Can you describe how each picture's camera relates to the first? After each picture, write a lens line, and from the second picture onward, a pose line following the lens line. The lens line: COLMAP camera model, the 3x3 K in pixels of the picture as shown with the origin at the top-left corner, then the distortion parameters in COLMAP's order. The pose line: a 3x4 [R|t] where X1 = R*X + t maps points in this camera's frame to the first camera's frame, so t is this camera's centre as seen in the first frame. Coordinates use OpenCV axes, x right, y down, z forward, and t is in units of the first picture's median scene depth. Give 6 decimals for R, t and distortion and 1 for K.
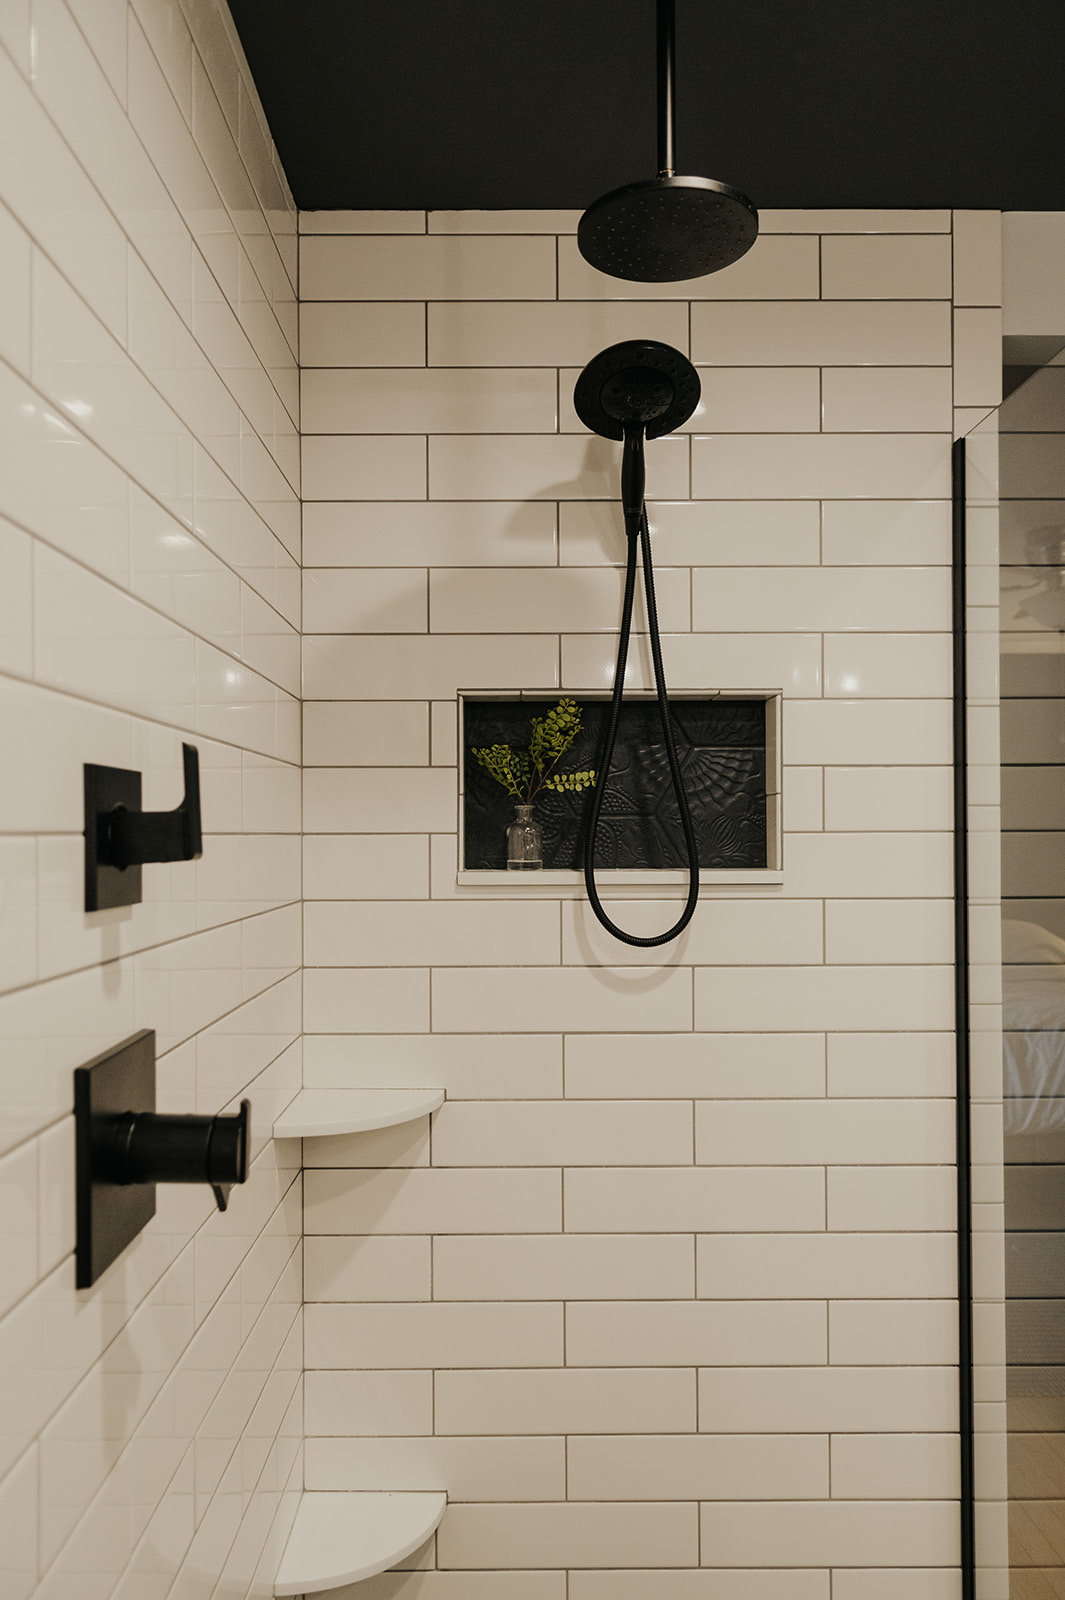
lens RADIAL K [[1232.9, 0, 533.6], [0, 1232.9, 823.9], [0, 0, 1]] dist [0.008386, -0.002333]
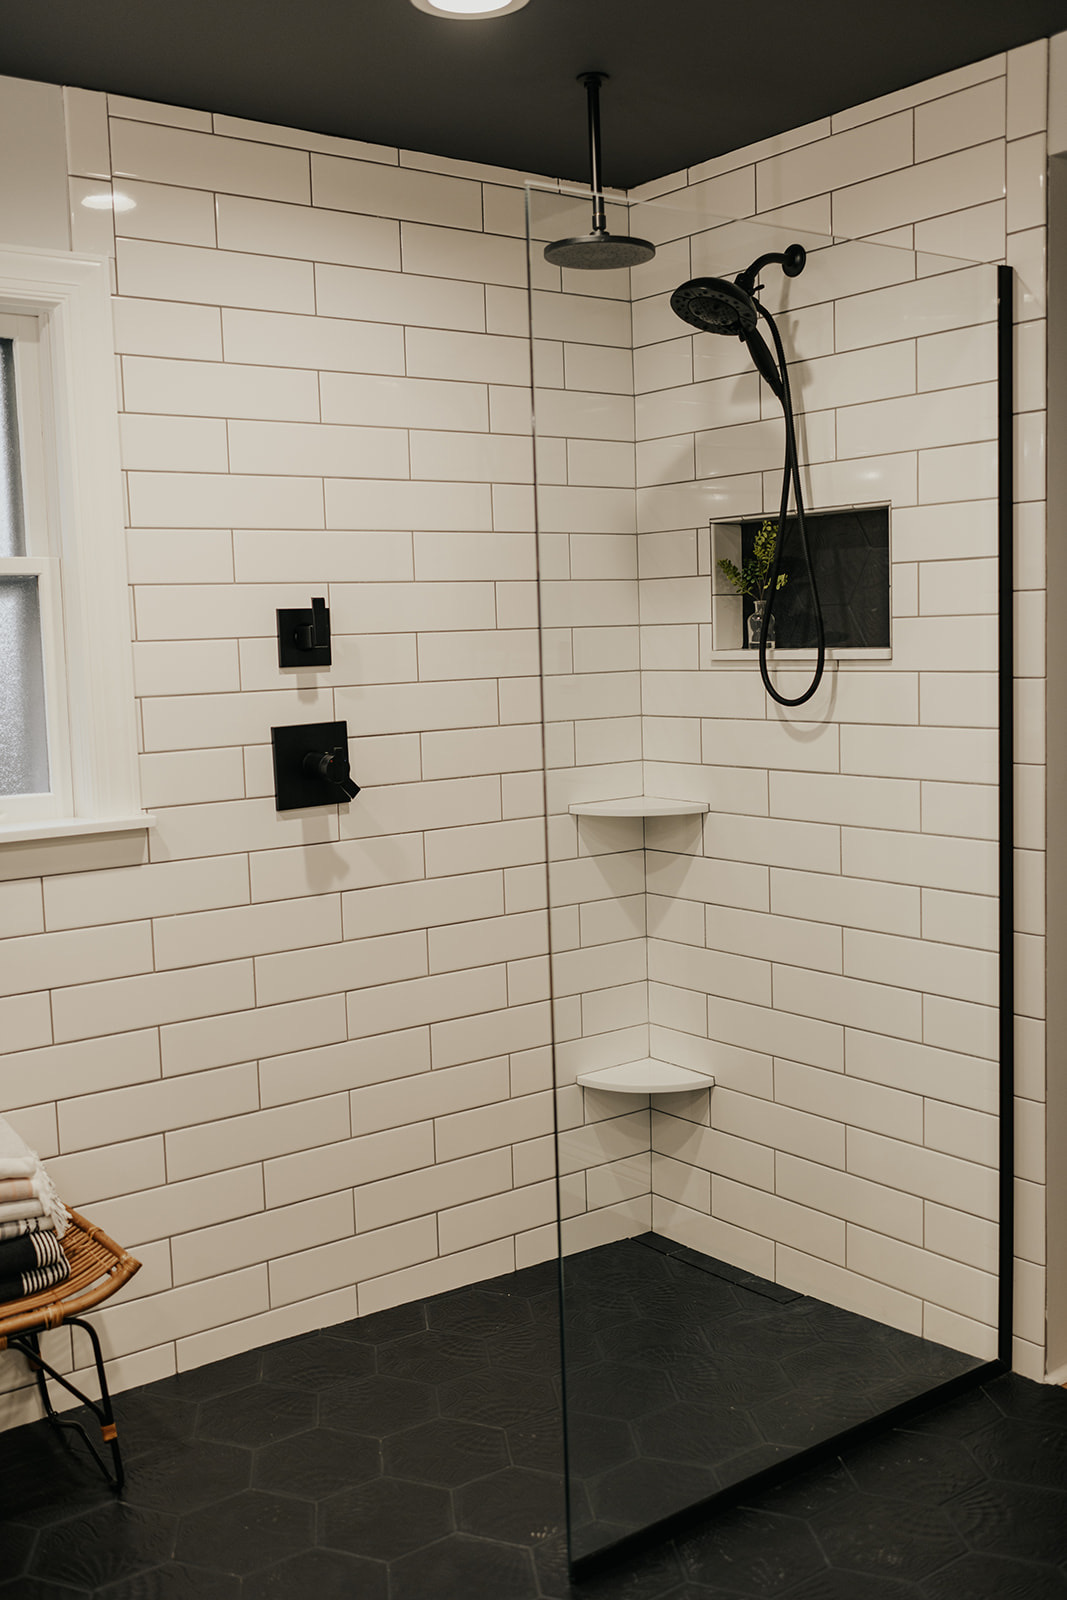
lens RADIAL K [[1596.5, 0, 533.5], [0, 1596.5, 800.0], [0, 0, 1]] dist [-0.014037, -0.009646]
pose [[0.594201, 0.071136, -0.801165, 1.280807], [0.035886, 0.992745, 0.114762, -0.008287], [0.803516, -0.096942, 0.587337, -0.246187]]
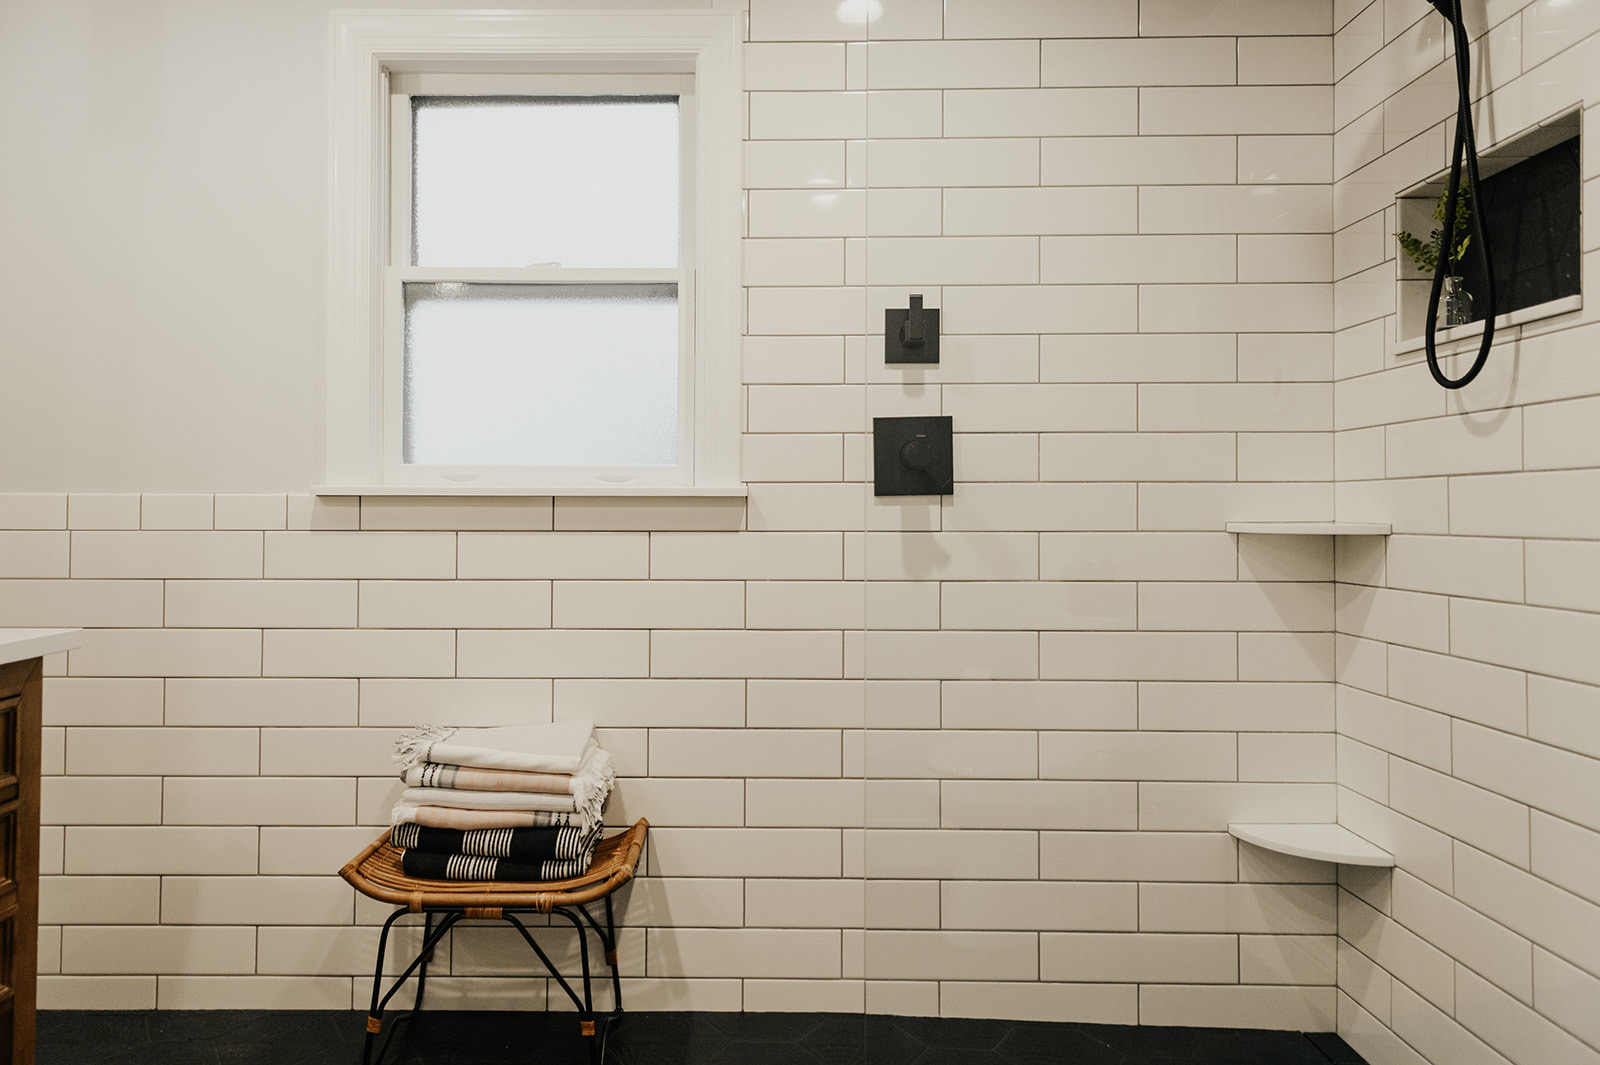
lens RADIAL K [[1182.7, 0, 743.2], [0, 1182.7, 493.4], [0, 0, 1]] dist [0.027237, -0.010755]
pose [[-0.029210, -0.013949, -0.999476, 1.115573], [0.008662, 0.999862, -0.014207, 0.194492], [0.999536, -0.009073, -0.029085, 0.392904]]
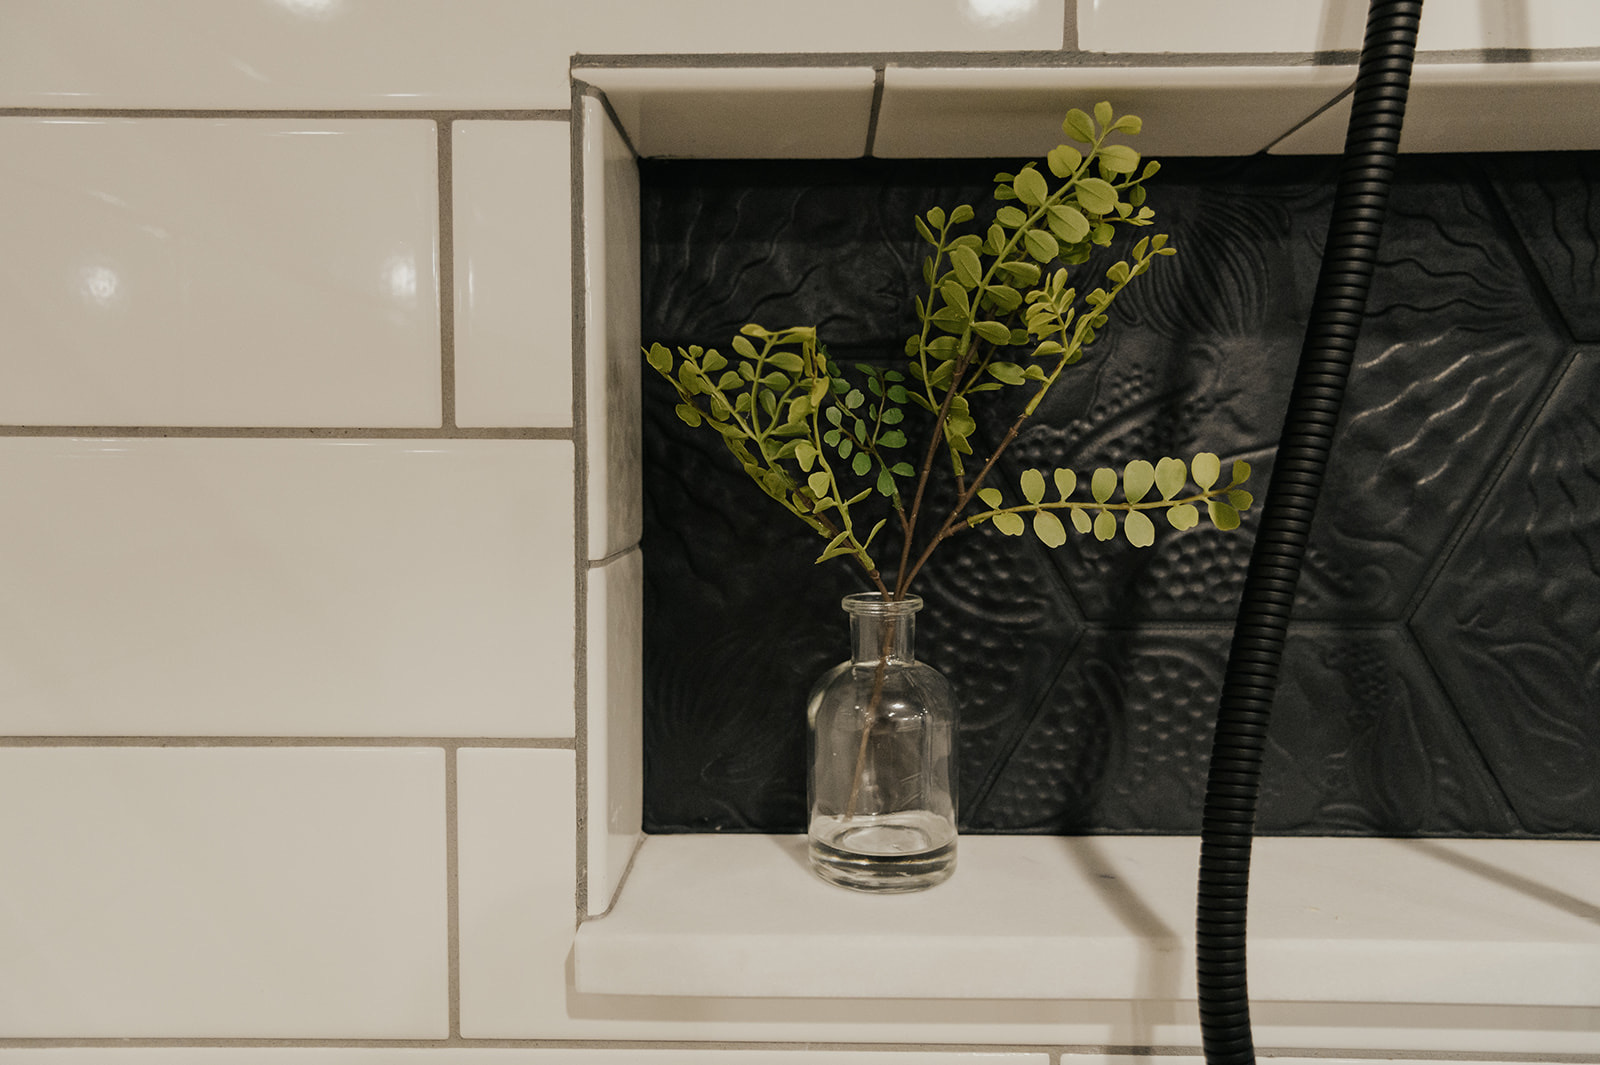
lens RADIAL K [[1232.9, 0, 800.0], [0, 1232.9, 532.5], [0, 0, 1]] dist [0.008386, -0.002333]
pose [[0.999527, 0.007703, -0.029770, -0.016715], [-0.005604, 0.997534, 0.069957, -0.044207], [0.030235, -0.069757, 0.997106, 0.786308]]
